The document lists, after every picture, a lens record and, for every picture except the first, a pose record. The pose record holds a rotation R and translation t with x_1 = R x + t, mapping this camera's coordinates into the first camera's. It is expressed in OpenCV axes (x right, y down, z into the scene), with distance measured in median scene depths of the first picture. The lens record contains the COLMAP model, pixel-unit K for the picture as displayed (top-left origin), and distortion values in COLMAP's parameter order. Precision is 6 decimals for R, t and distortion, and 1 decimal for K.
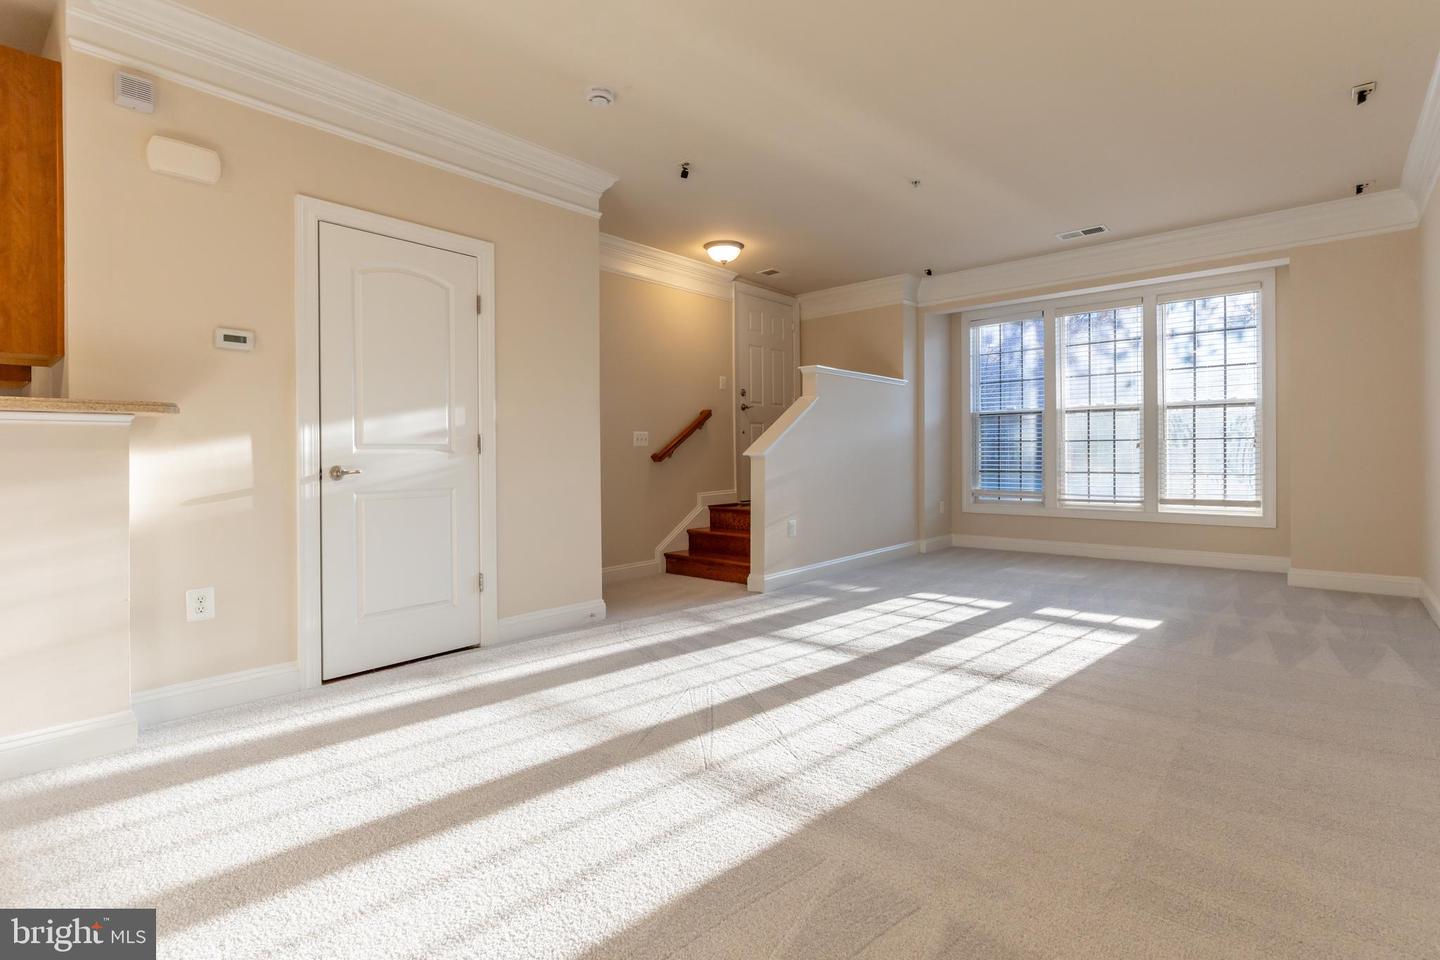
lens RADIAL K [[690.1, 0, 731.5], [0, 690.1, 458.0], [0, 0, 1]] dist [-0.001866, -0.000371]
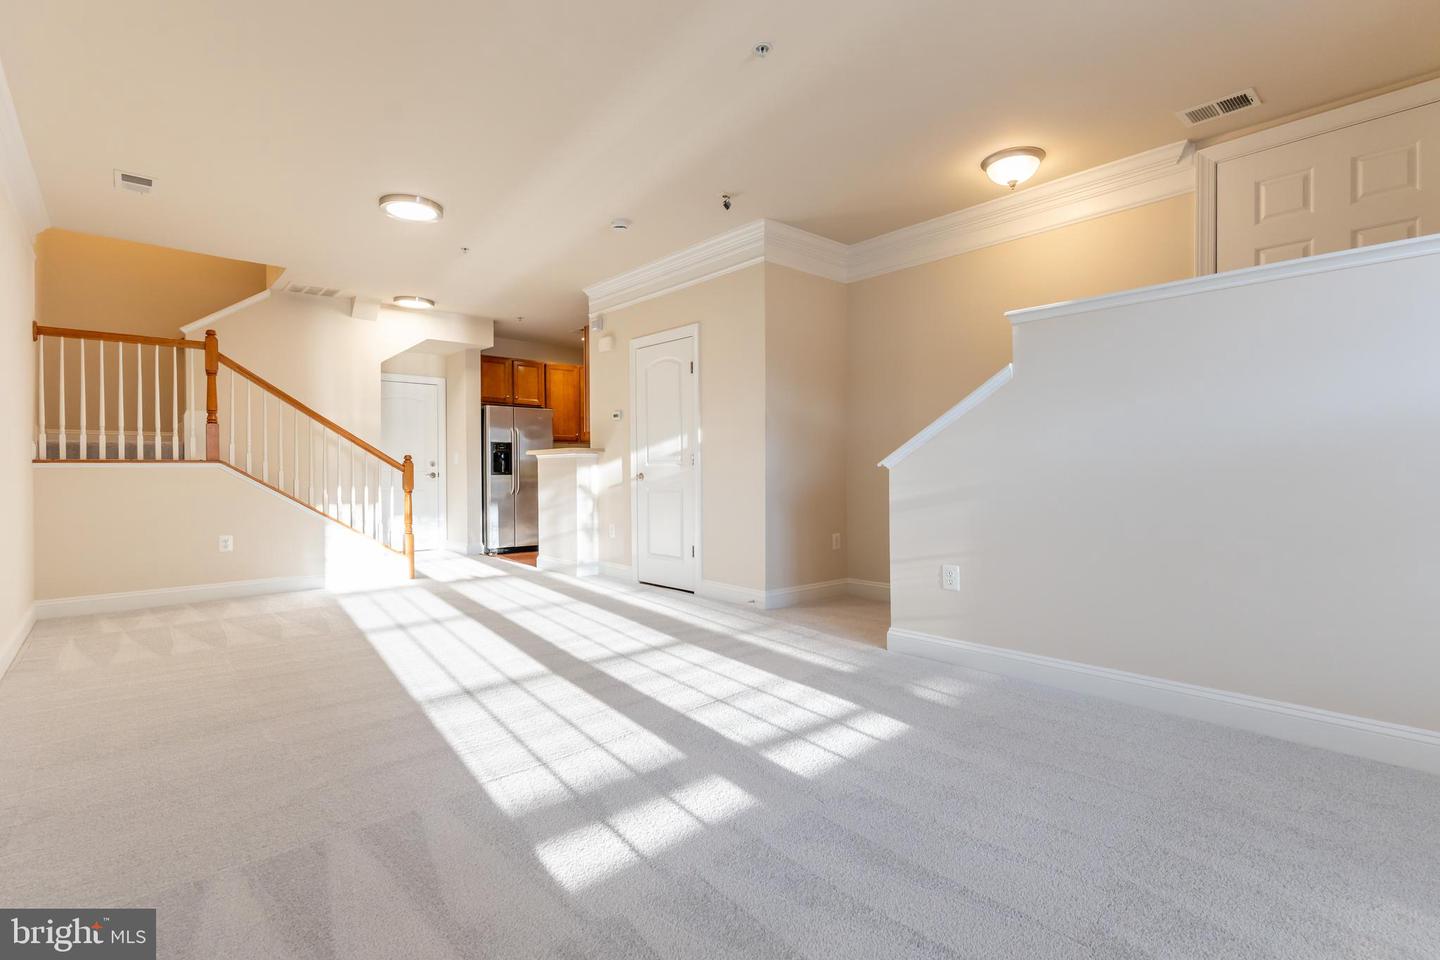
lens RADIAL K [[685.2, 0, 722.9], [0, 685.2, 475.1], [0, 0, 1]] dist [-0.003761, -0.001113]
pose [[-0.139806, 0.012255, -0.990103, 1.315786], [0.000766, 0.999924, 0.012269, -0.005552], [0.990179, 0.000957, -0.139805, 1.510634]]
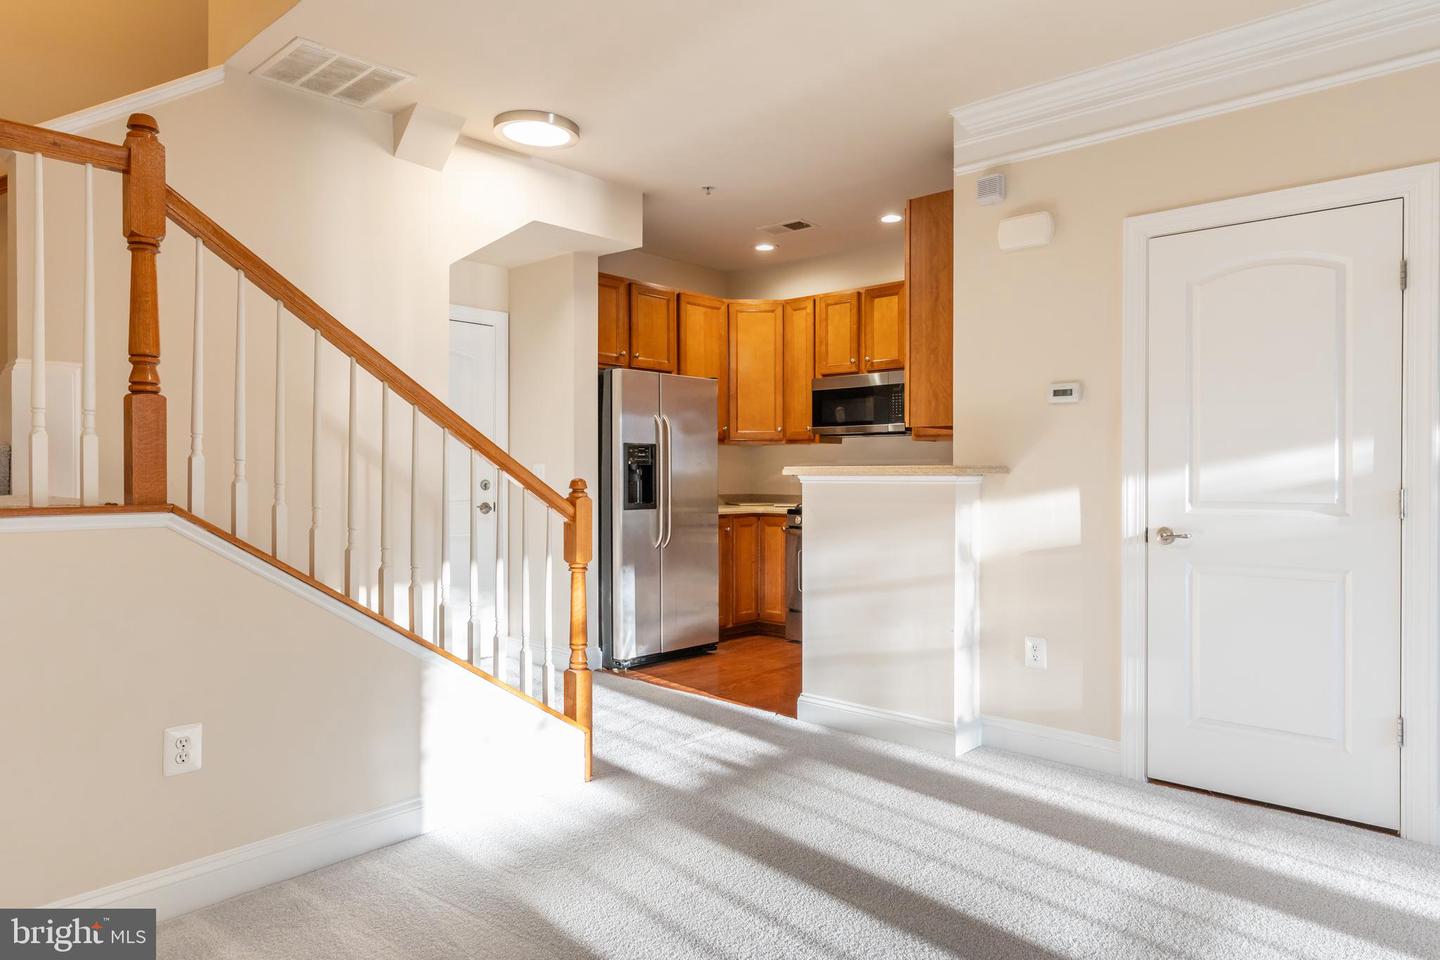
lens RADIAL K [[897.4, 0, 718.5], [0, 897.4, 475.3], [0, 0, 1]] dist [0.005547, 0.003139]
pose [[-0.031905, 0.010434, -0.999436, 0.530768], [-0.006931, 0.999919, 0.010661, -0.058805], [0.999467, 0.007268, -0.031830, 0.499782]]
